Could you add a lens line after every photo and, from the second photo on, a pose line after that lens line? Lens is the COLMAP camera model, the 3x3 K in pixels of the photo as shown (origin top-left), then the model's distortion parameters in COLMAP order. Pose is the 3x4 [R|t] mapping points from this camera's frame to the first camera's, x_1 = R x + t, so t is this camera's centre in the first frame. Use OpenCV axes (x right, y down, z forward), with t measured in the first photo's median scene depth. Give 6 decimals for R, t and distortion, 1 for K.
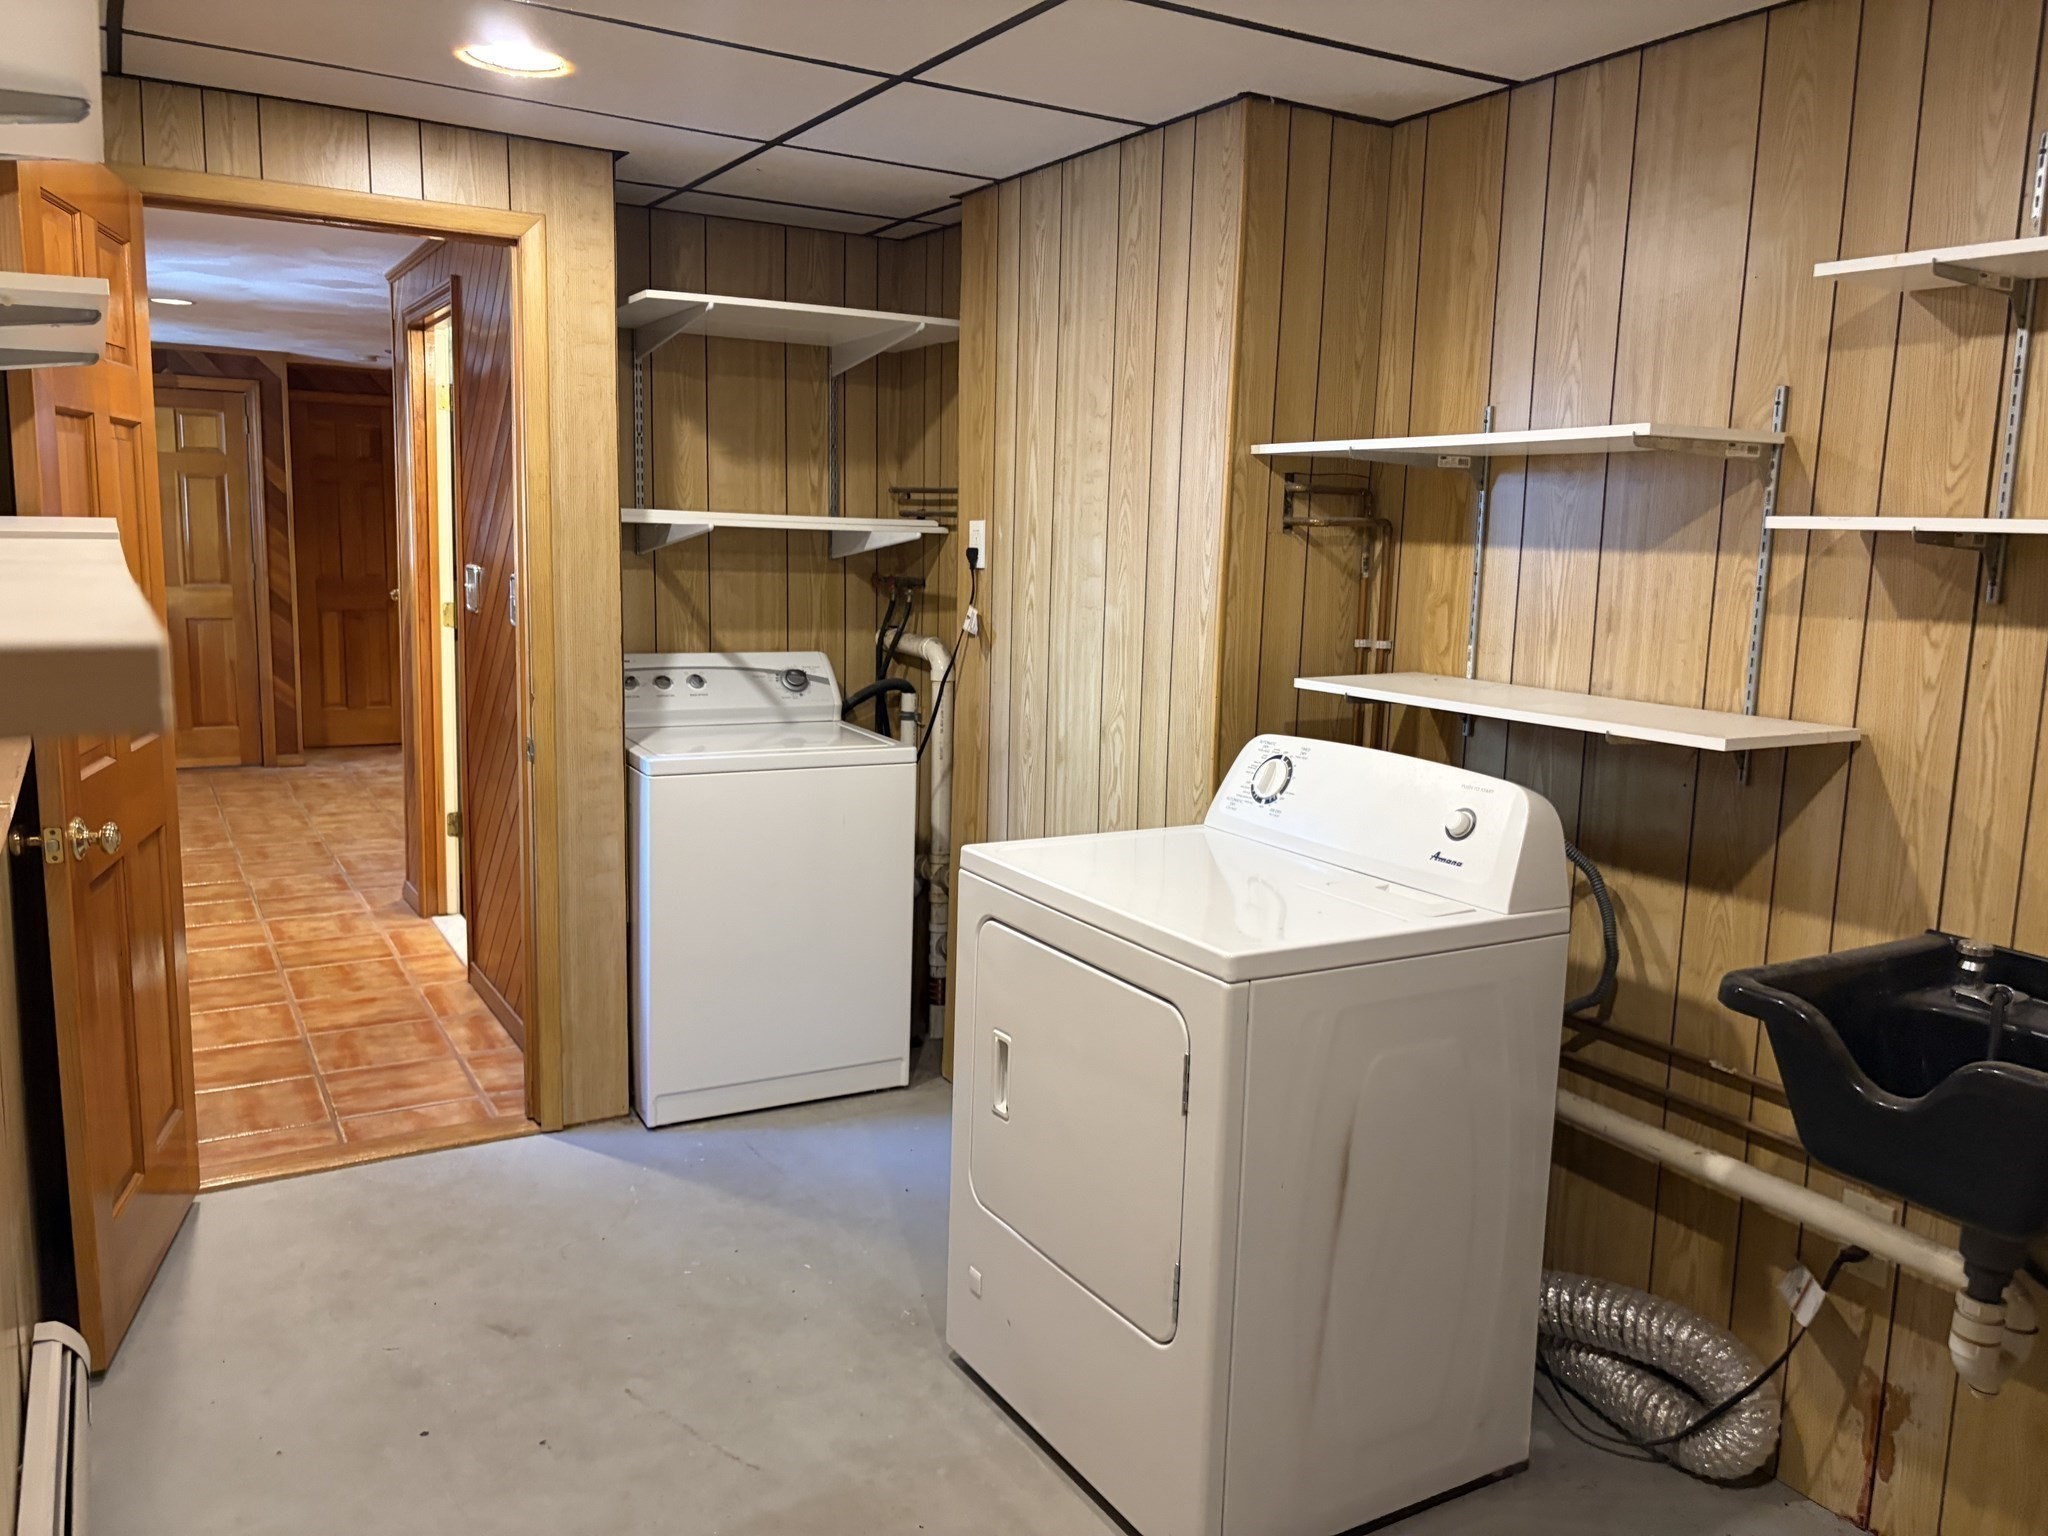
lens RADIAL K [[1559.1, 0, 1022.0], [0, 1559.1, 757.8], [0, 0, 1]] dist [0.053803, -0.047979]
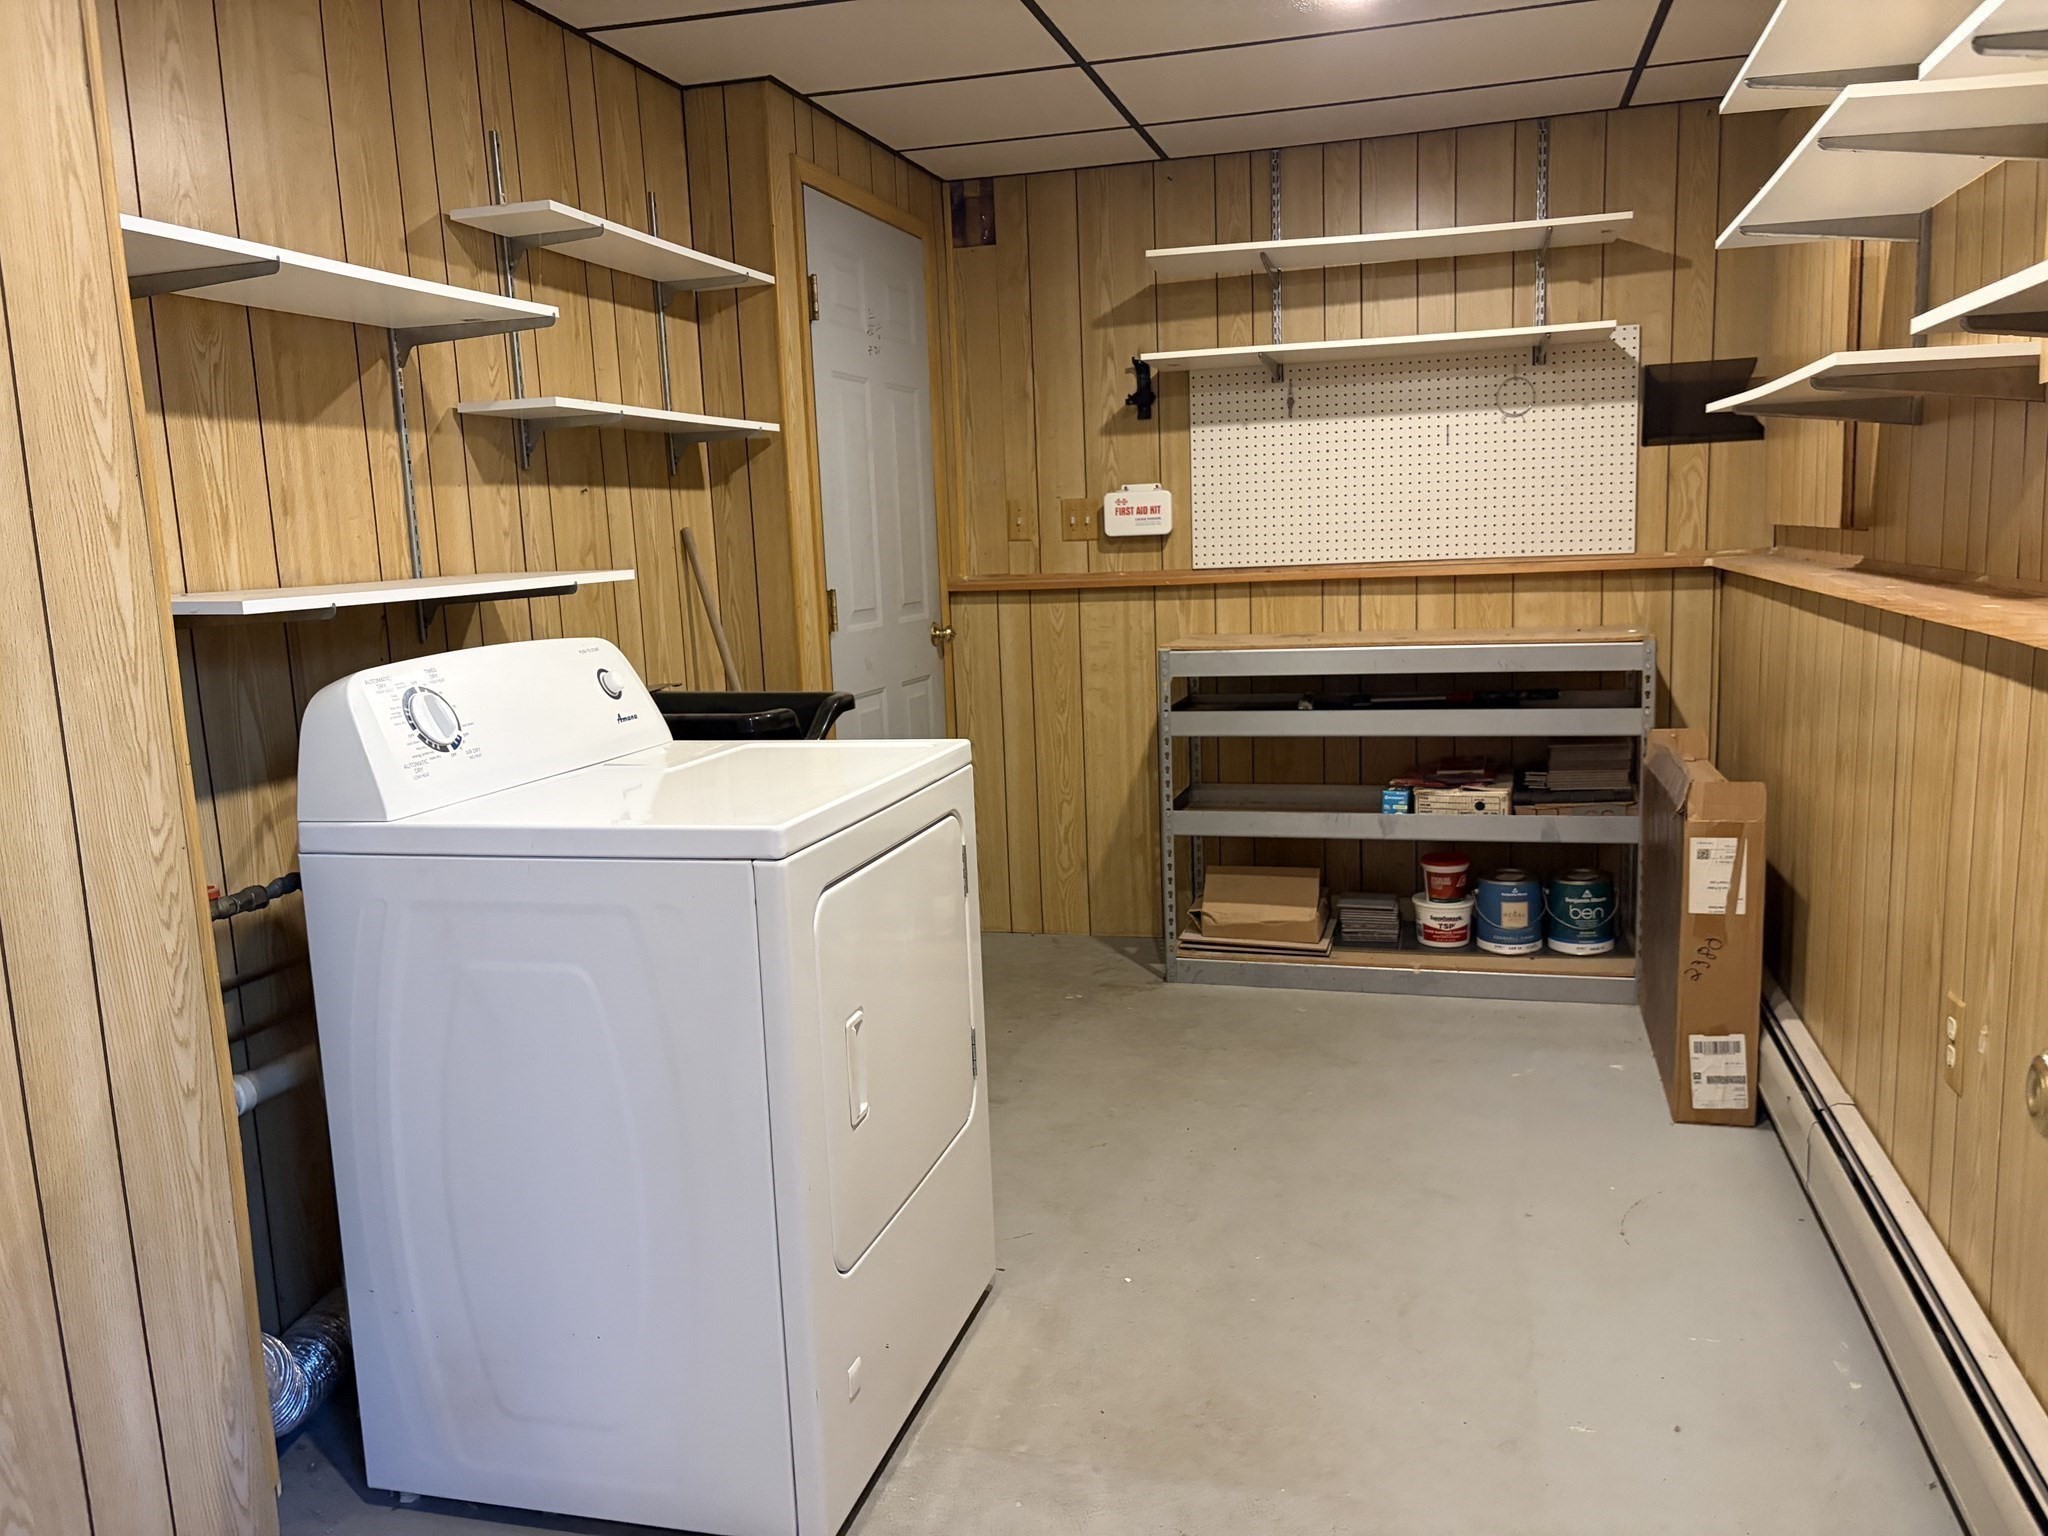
lens RADIAL K [[1559.1, 0, 1020.9], [0, 1559.1, 776.6], [0, 0, 1]] dist [0.053803, -0.047979]
pose [[-0.699287, -0.110631, 0.706229, -0.605376], [0.127894, 0.952648, 0.275869, -0.140062], [-0.703307, 0.283235, -0.652025, 1.414759]]
